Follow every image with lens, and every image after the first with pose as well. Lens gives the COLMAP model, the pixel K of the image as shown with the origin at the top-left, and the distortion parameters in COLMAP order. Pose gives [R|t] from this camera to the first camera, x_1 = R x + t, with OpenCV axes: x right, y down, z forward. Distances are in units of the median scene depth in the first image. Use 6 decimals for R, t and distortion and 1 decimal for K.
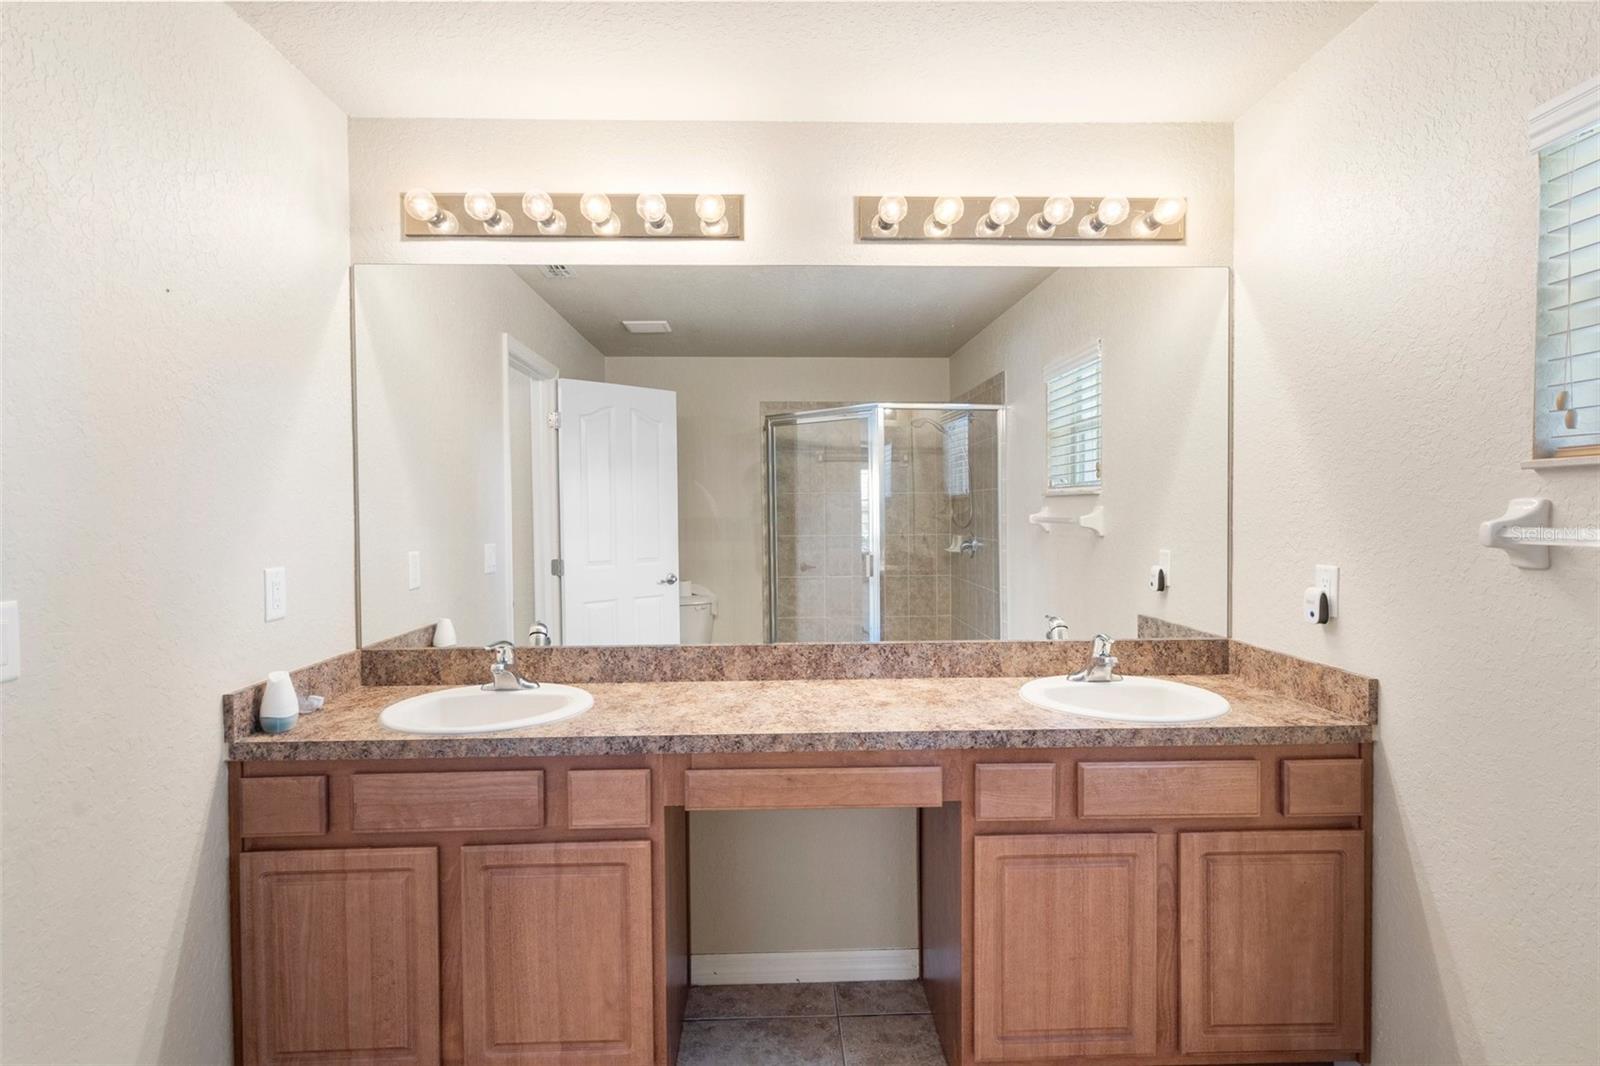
lens RADIAL K [[796.7, 0, 800.0], [0, 796.7, 533.0], [0, 0, 1]] dist [-0.001359, -0.000234]
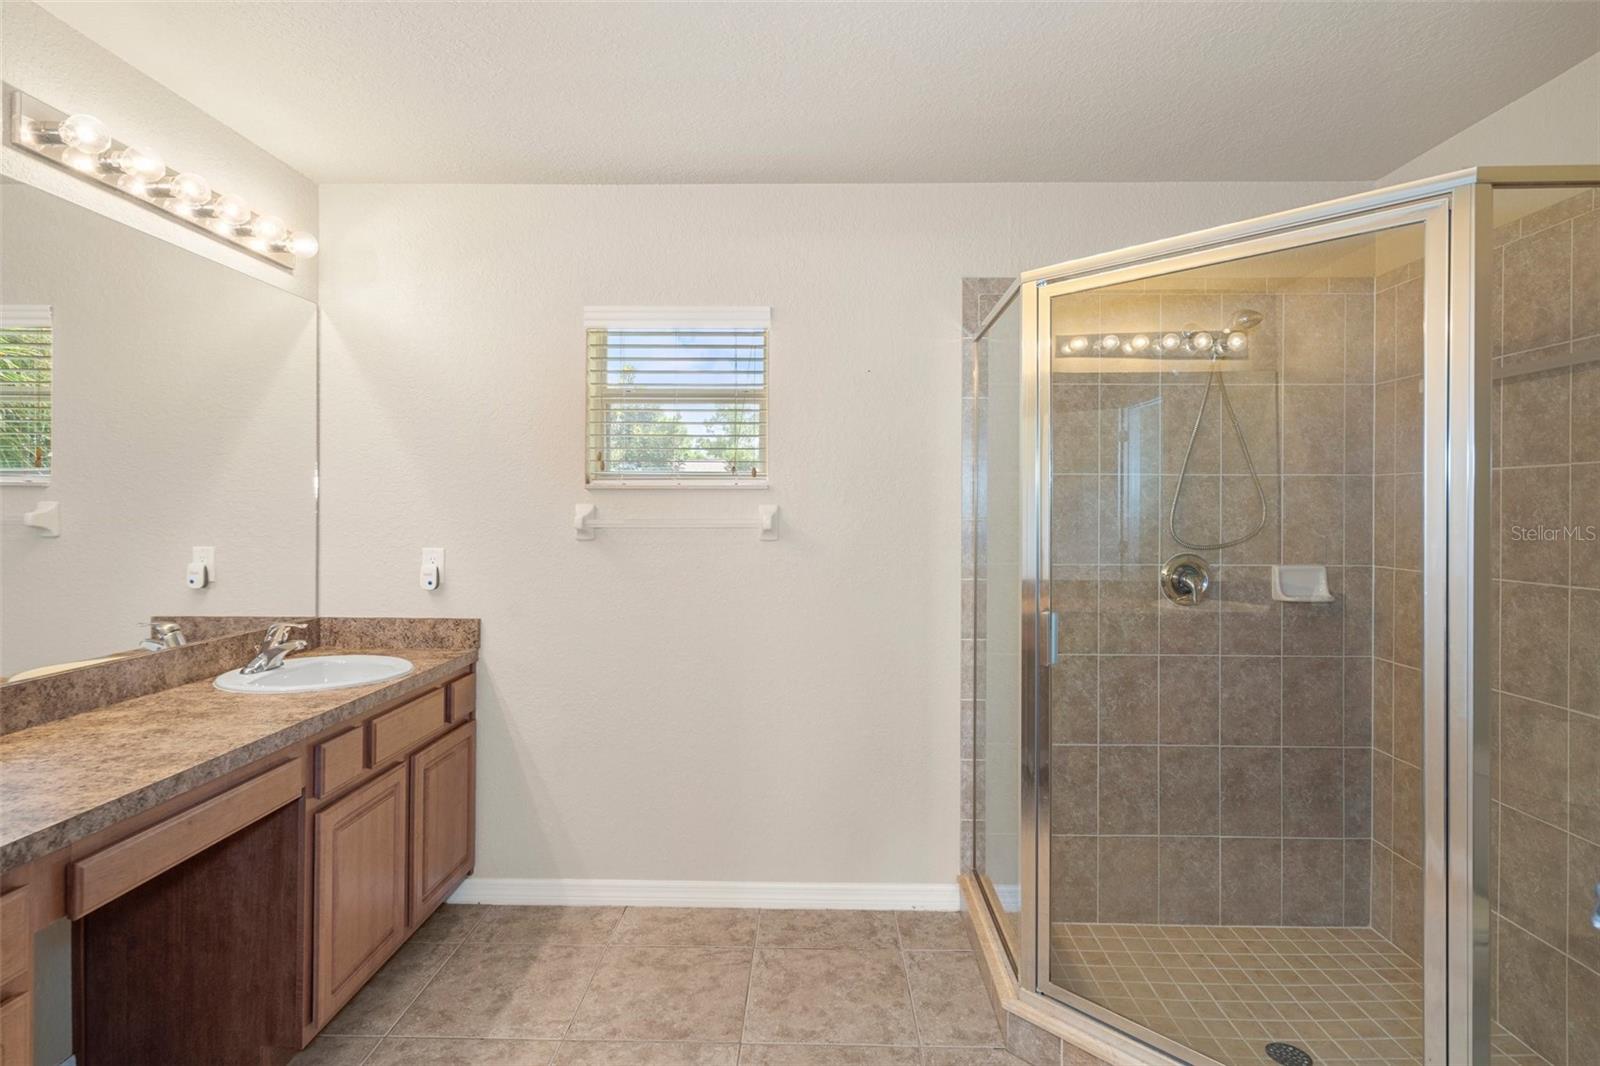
lens RADIAL K [[814.8, 0, 792.1], [0, 814.8, 505.4], [0, 0, 1]] dist [0.001607, 0.000357]
pose [[0.061581, 0.011676, 0.998034, -0.759217], [0.020319, 0.999710, -0.012950, -0.003185], [-0.997895, 0.021076, 0.061326, 0.271801]]
